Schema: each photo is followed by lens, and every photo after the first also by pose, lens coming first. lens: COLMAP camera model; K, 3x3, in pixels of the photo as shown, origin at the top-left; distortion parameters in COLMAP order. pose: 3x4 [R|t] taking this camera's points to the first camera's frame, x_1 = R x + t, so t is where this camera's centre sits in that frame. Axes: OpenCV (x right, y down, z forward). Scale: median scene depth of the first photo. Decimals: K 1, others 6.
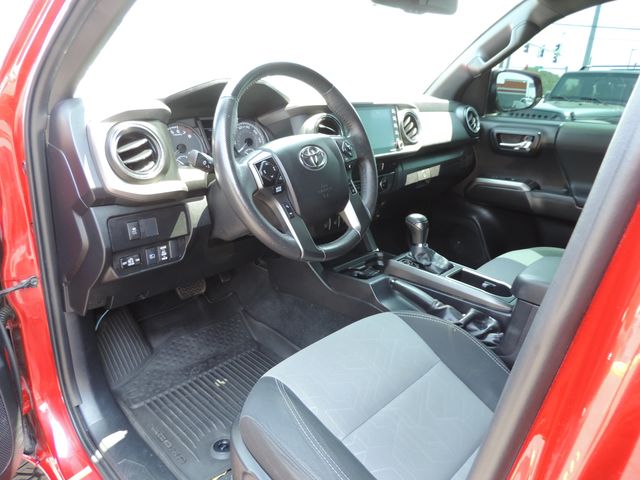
lens RADIAL K [[452.6, 0, 320.0], [0, 452.6, 240.0], [0, 0, 1]] dist [-0.022282, 0.002108]
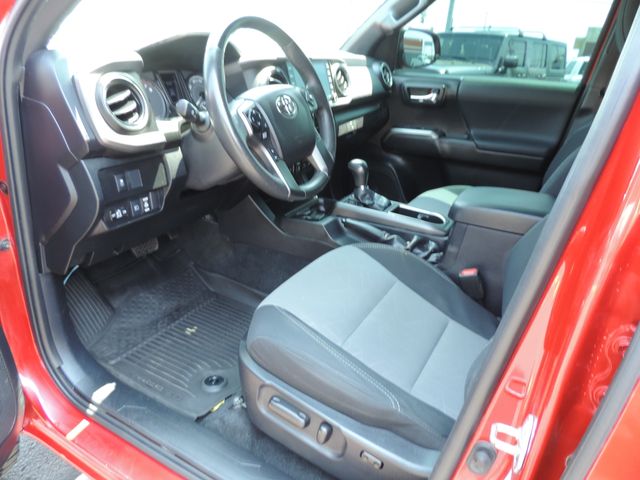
lens RADIAL K [[452.6, 0, 320.0], [0, 452.6, 240.0], [0, 0, 1]] dist [-0.022282, 0.002108]
pose [[0.967728, -0.089509, 0.235563, -0.186024], [0.070288, 0.993568, 0.088781, 0.040333], [-0.241995, -0.069358, 0.967795, -0.087313]]
